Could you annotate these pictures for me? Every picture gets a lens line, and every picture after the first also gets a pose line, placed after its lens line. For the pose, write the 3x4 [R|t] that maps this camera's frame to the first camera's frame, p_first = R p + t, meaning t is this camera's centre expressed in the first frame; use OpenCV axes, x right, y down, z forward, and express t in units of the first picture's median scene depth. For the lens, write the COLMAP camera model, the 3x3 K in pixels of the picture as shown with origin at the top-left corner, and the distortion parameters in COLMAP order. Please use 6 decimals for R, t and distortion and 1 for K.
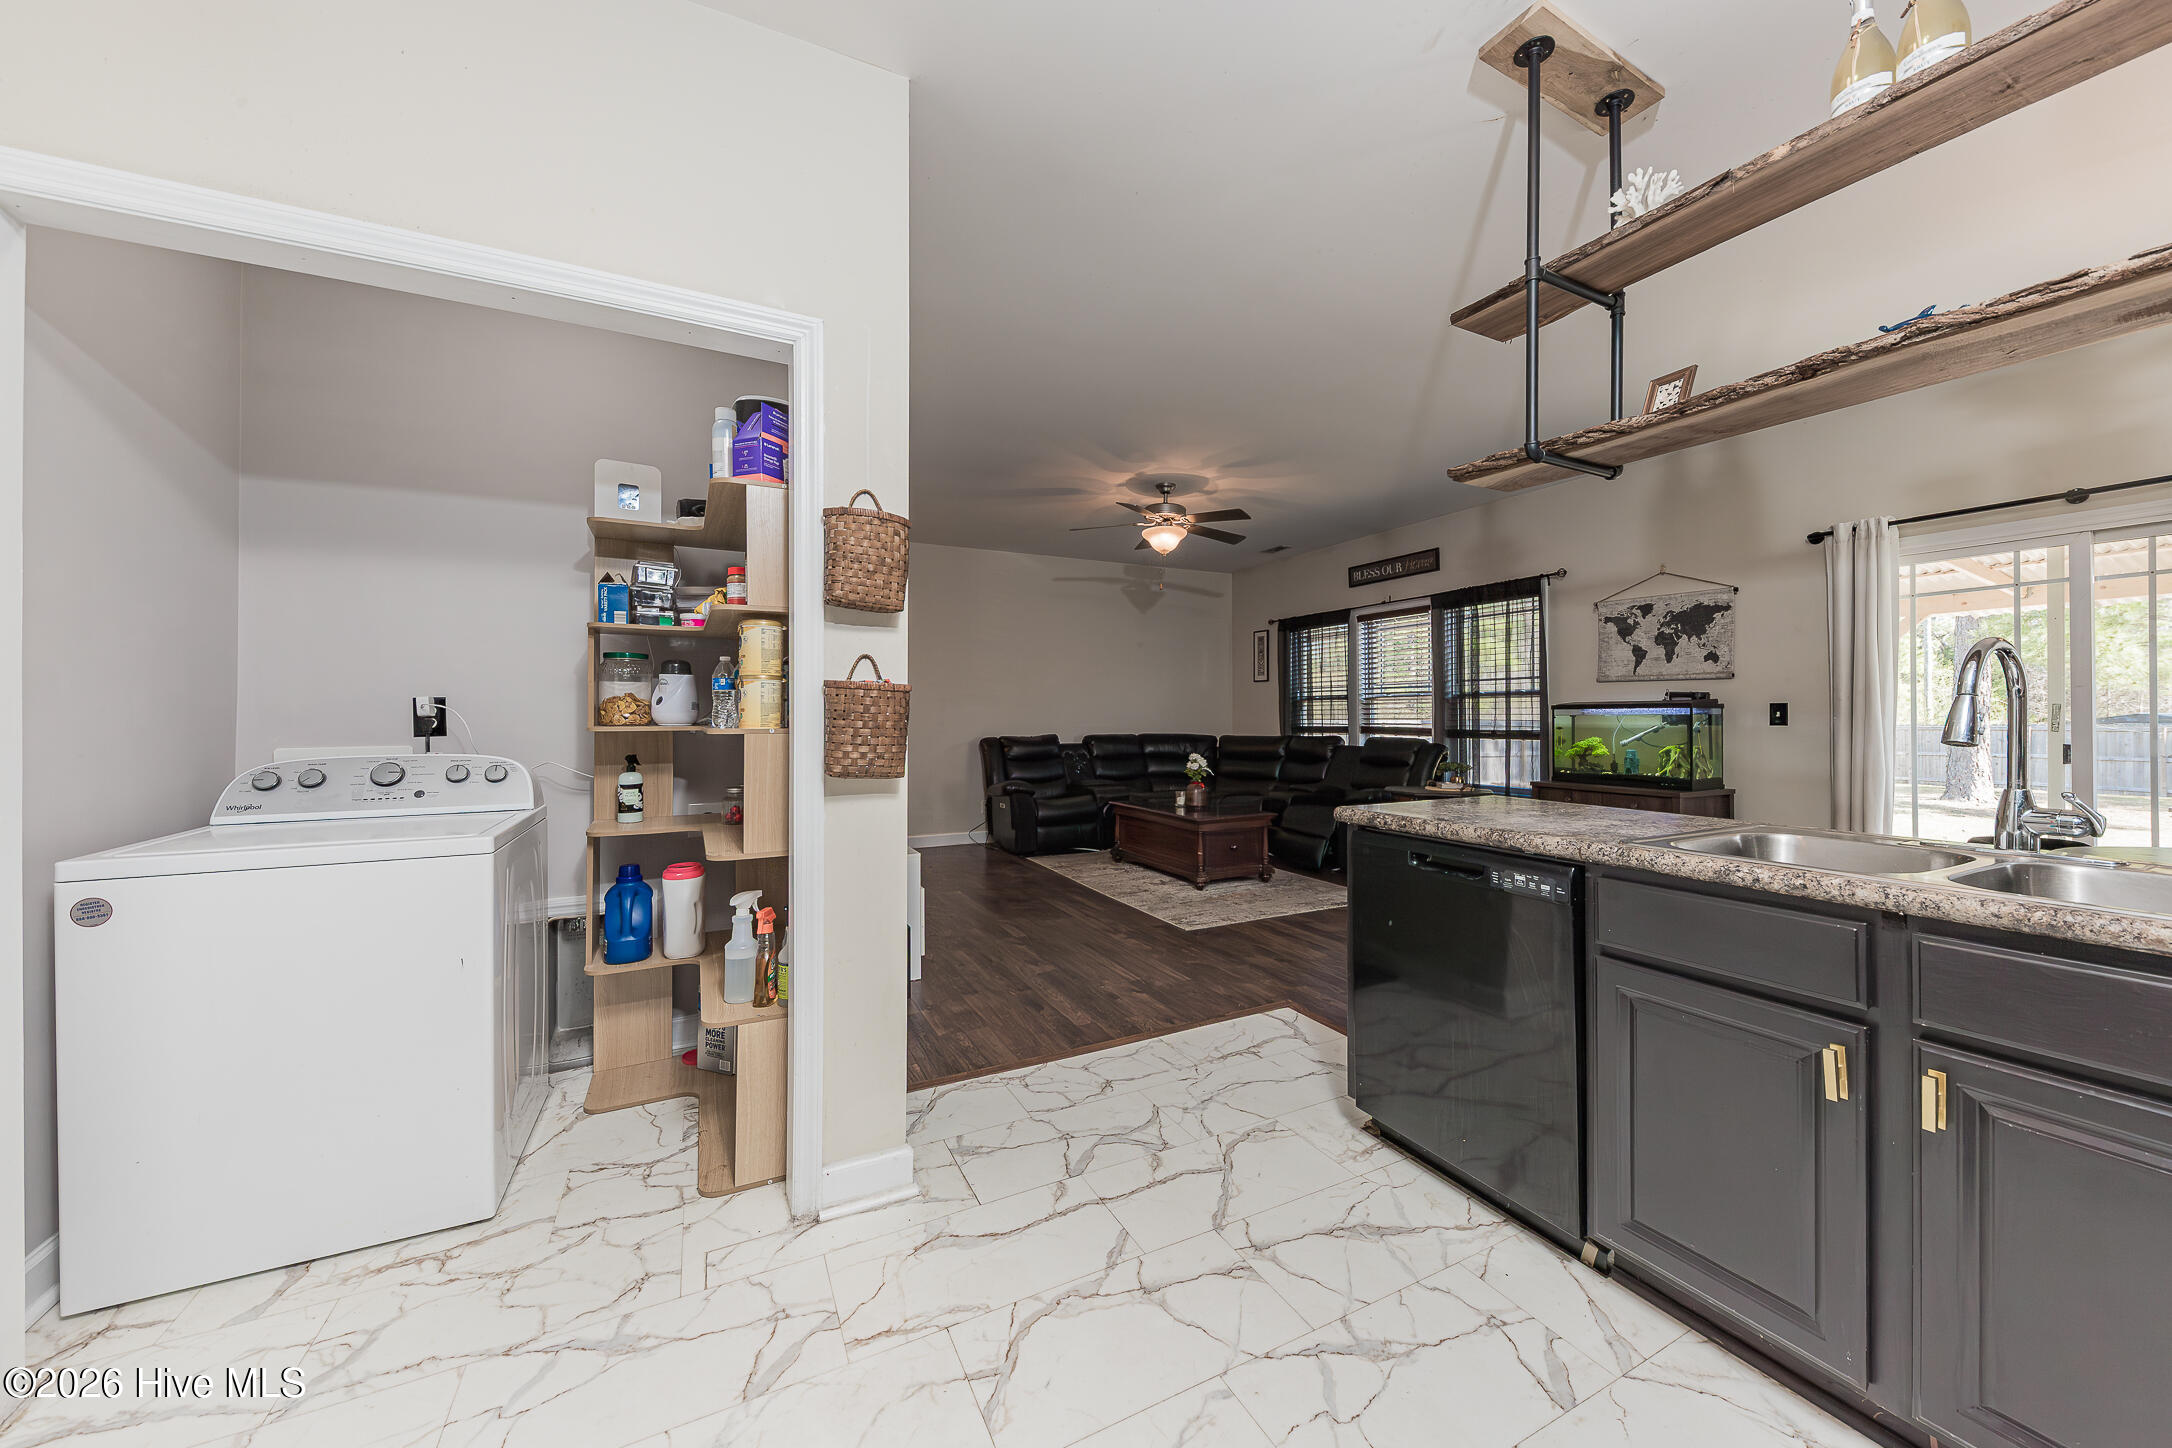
lens RADIAL K [[778.4, 0, 1097.1], [0, 778.4, 706.8], [0, 0, 1]] dist [0.000225, -0.000565]
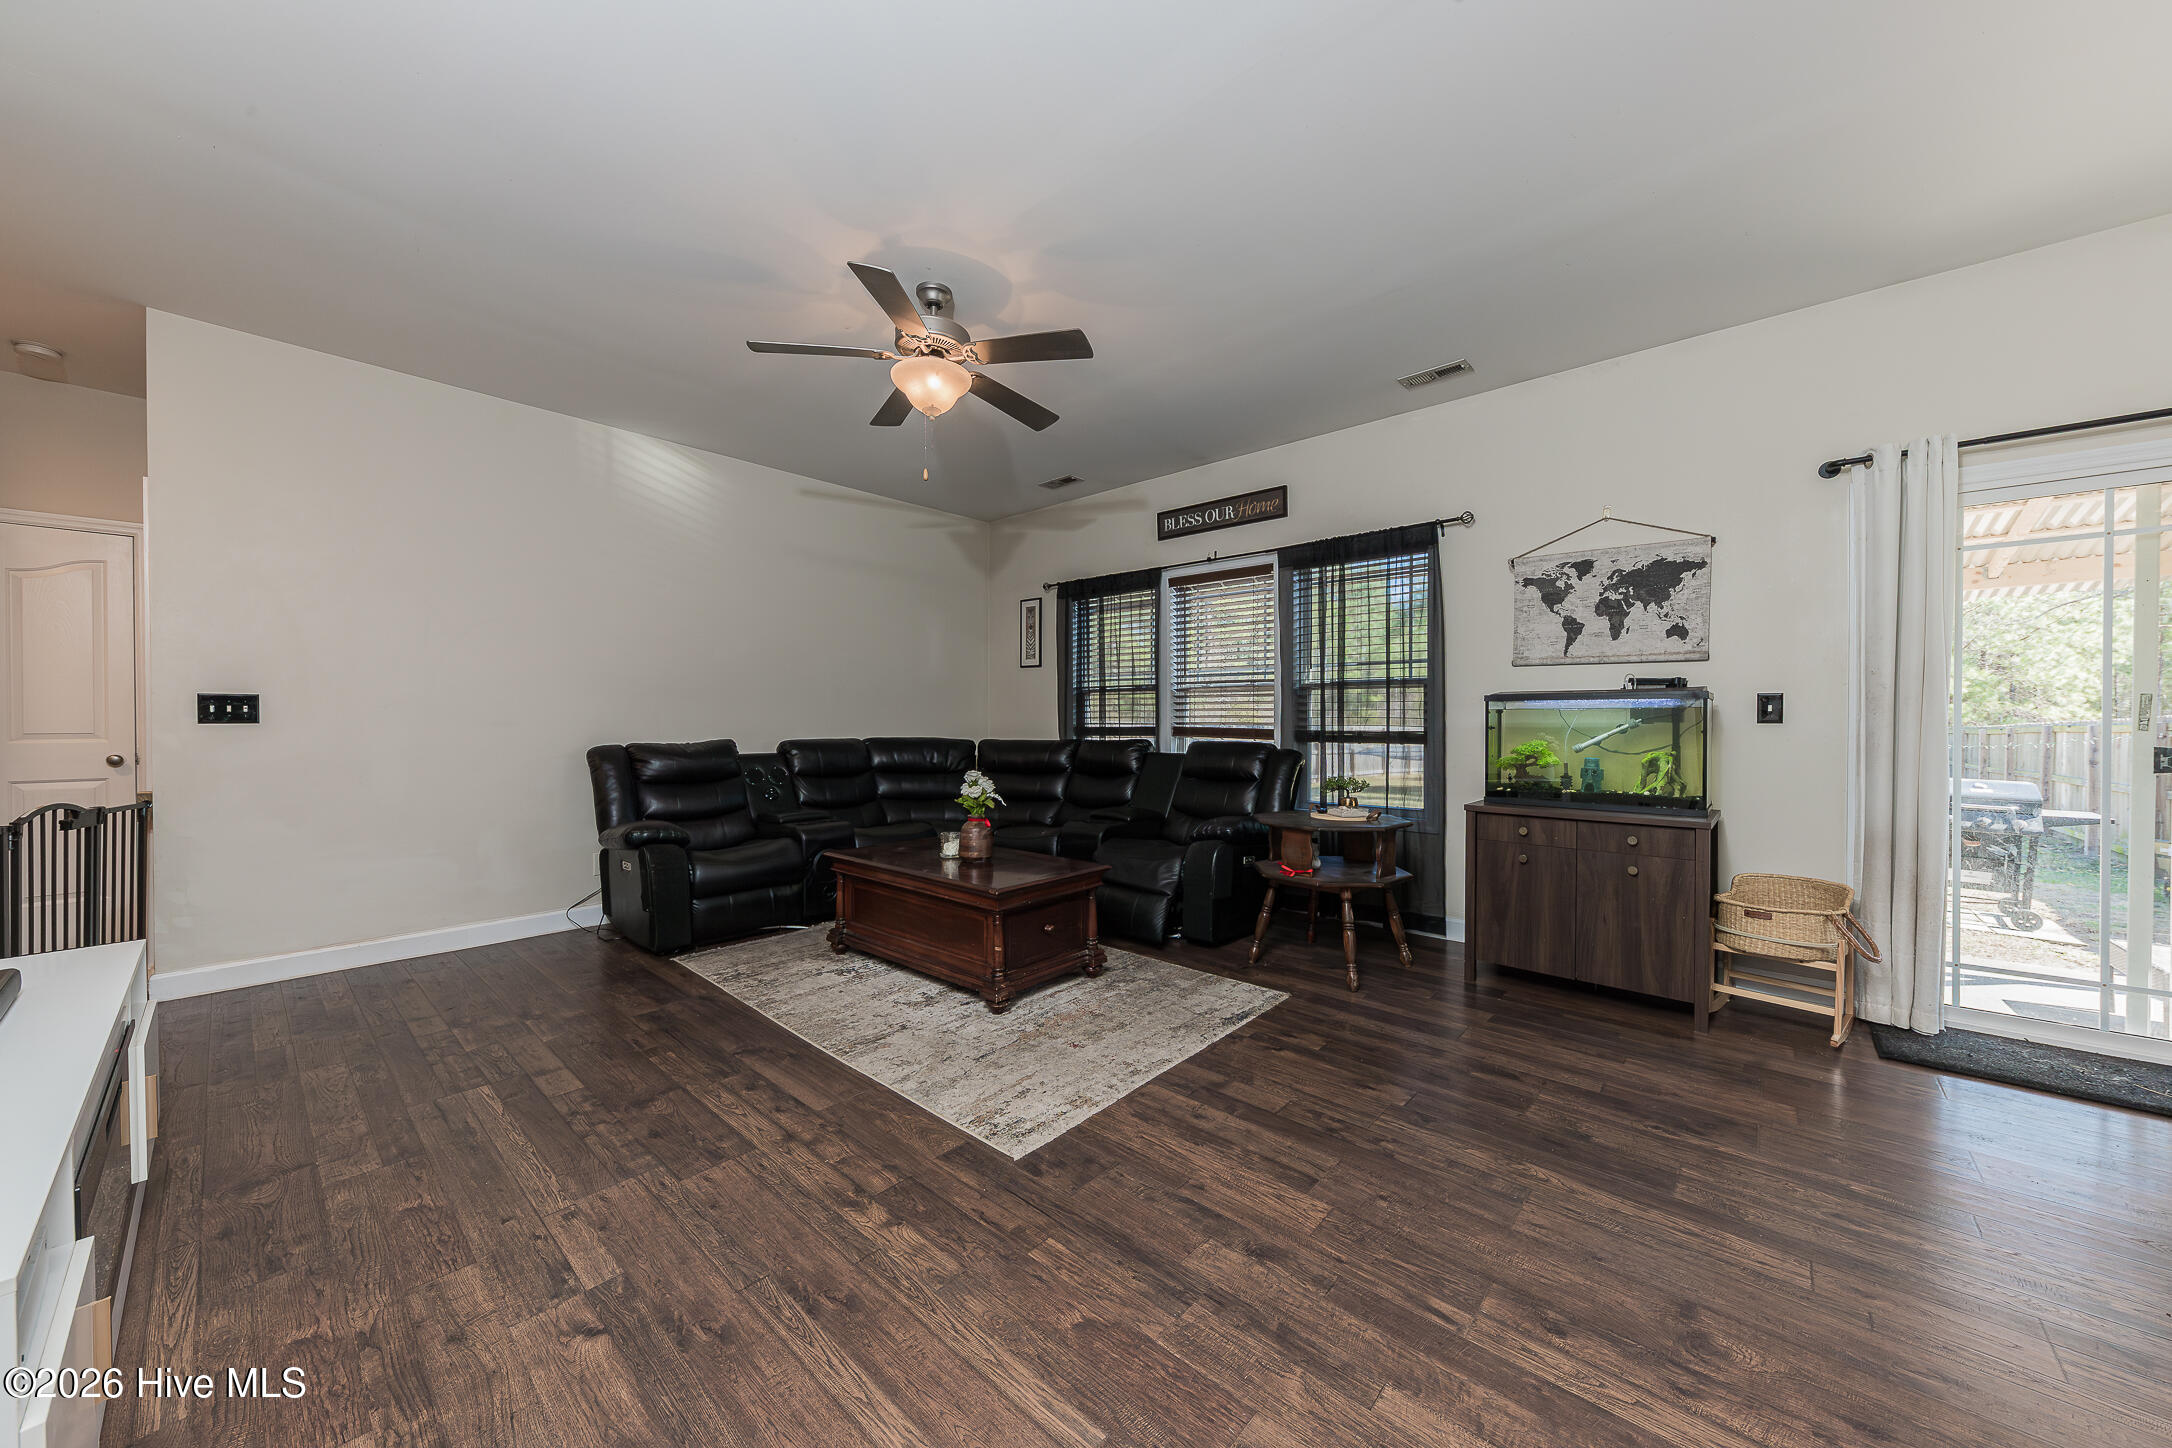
lens RADIAL K [[753.1, 0, 1085.5], [0, 753.1, 731.8], [0, 0, 1]] dist [0.009191, -0.002077]
pose [[0.932157, -0.004963, 0.362021, -0.006452], [-0.005374, 0.999606, 0.027540, 0.012549], [-0.362015, -0.027617, 0.931763, 0.414982]]
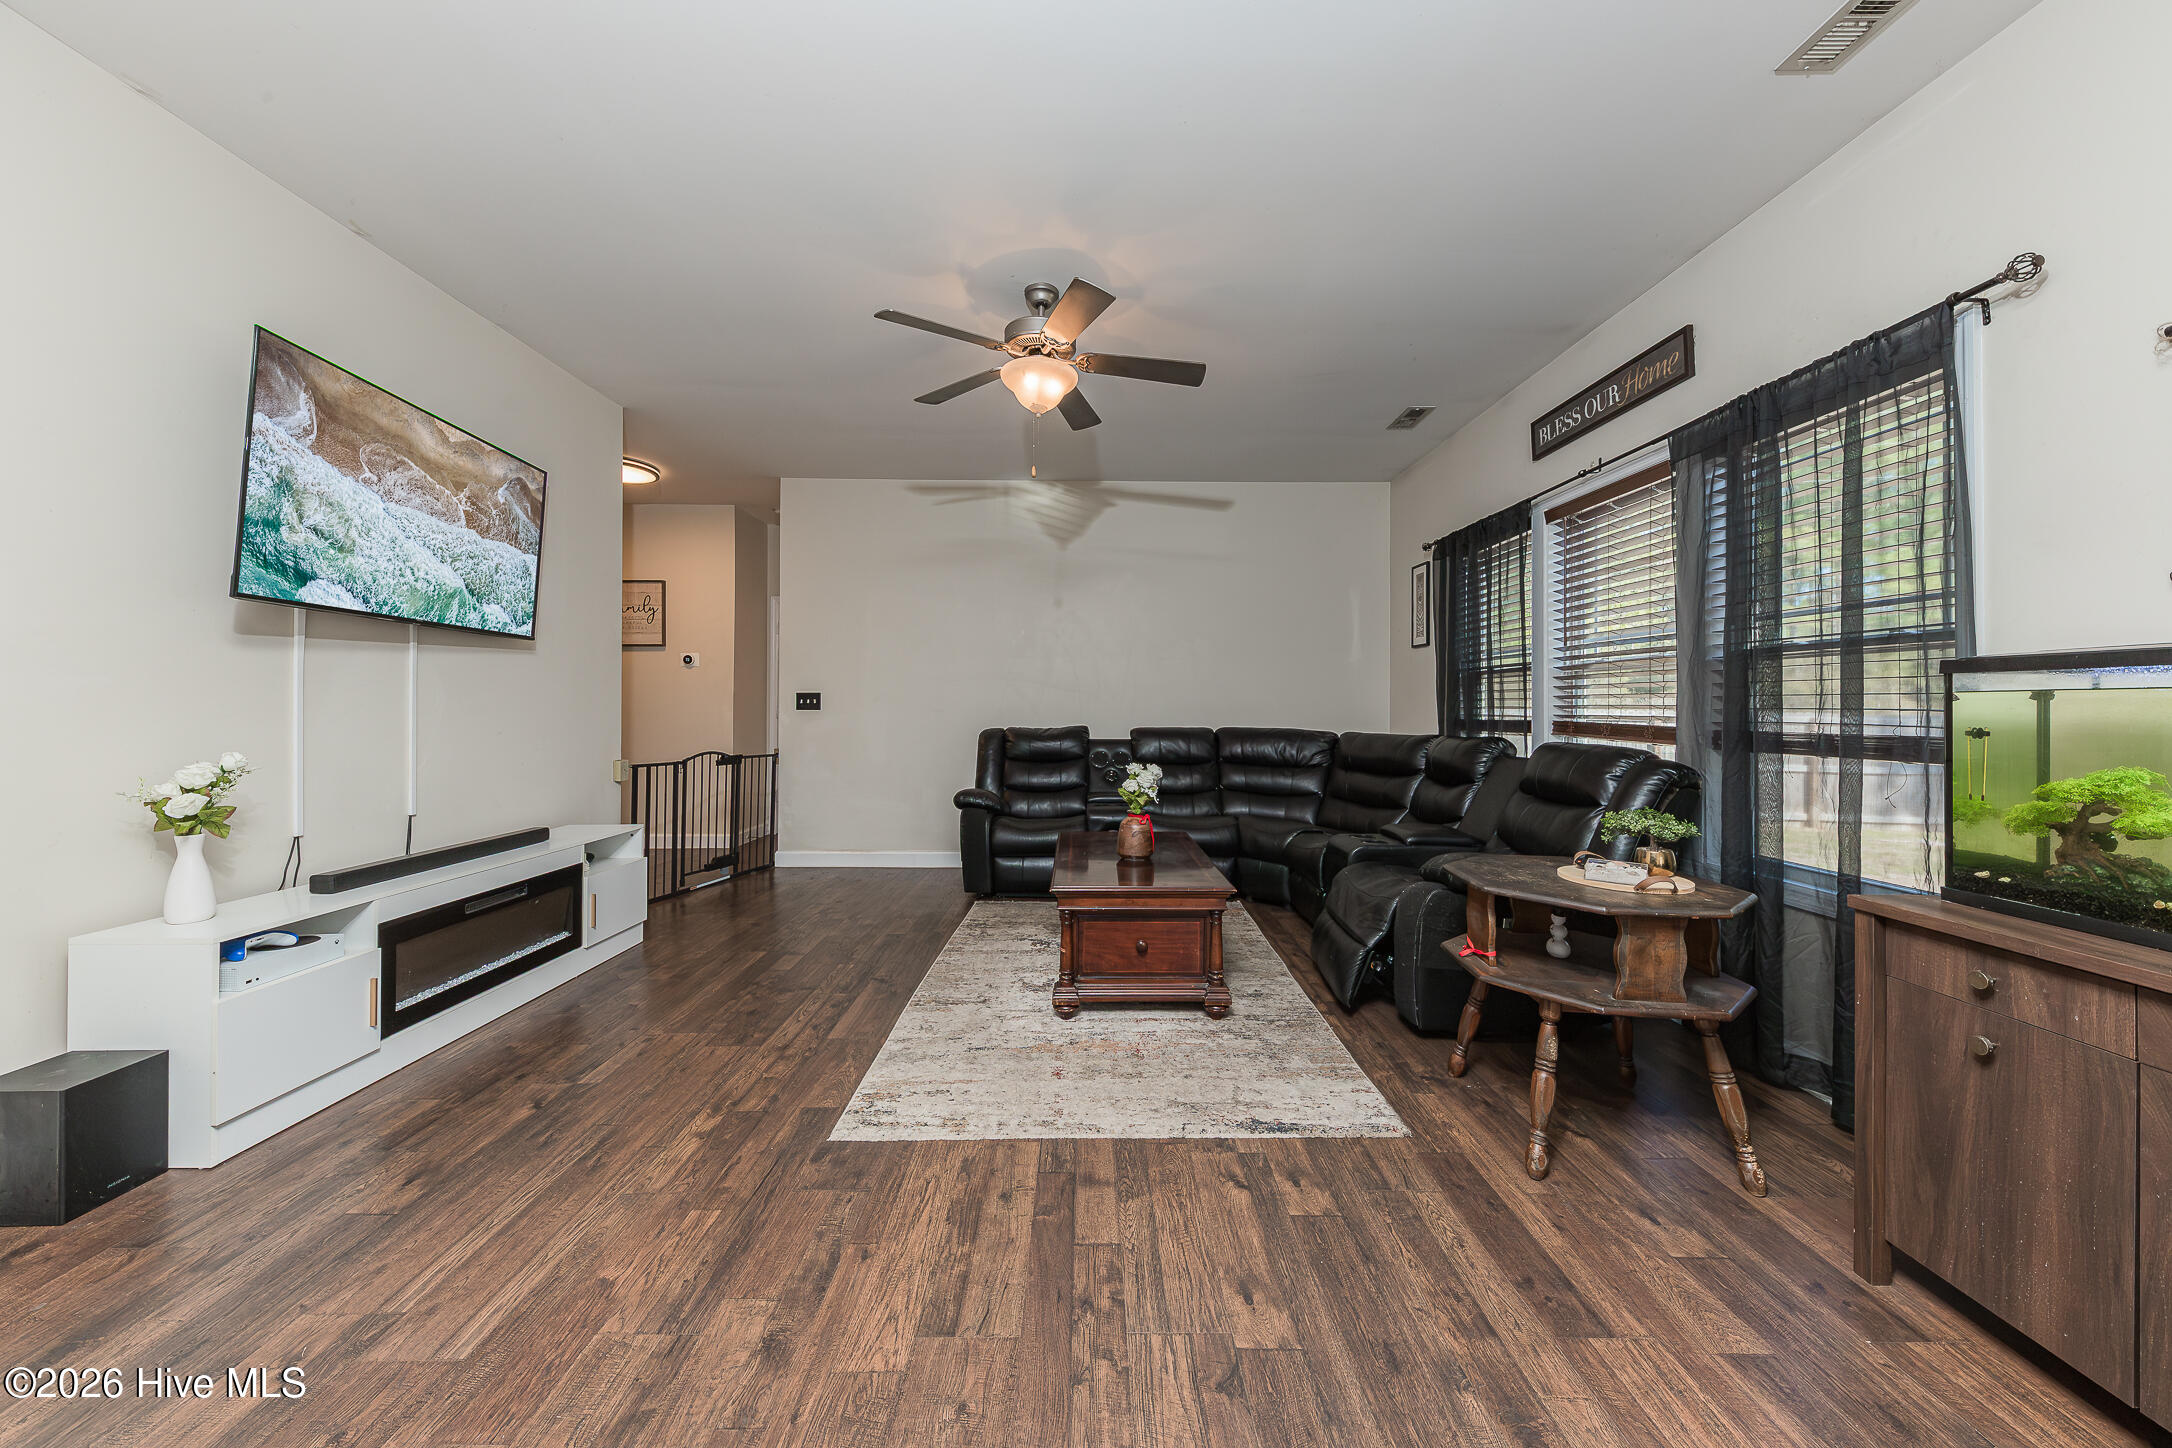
lens RADIAL K [[753.1, 0, 1111.8], [0, 753.1, 706.3], [0, 0, 1]] dist [0.009191, -0.002077]
pose [[0.897102, 0.004064, -0.441804, 0.352339], [0.003140, 0.999874, 0.015575, 0.007948], [0.441812, -0.015360, 0.896976, 0.482677]]
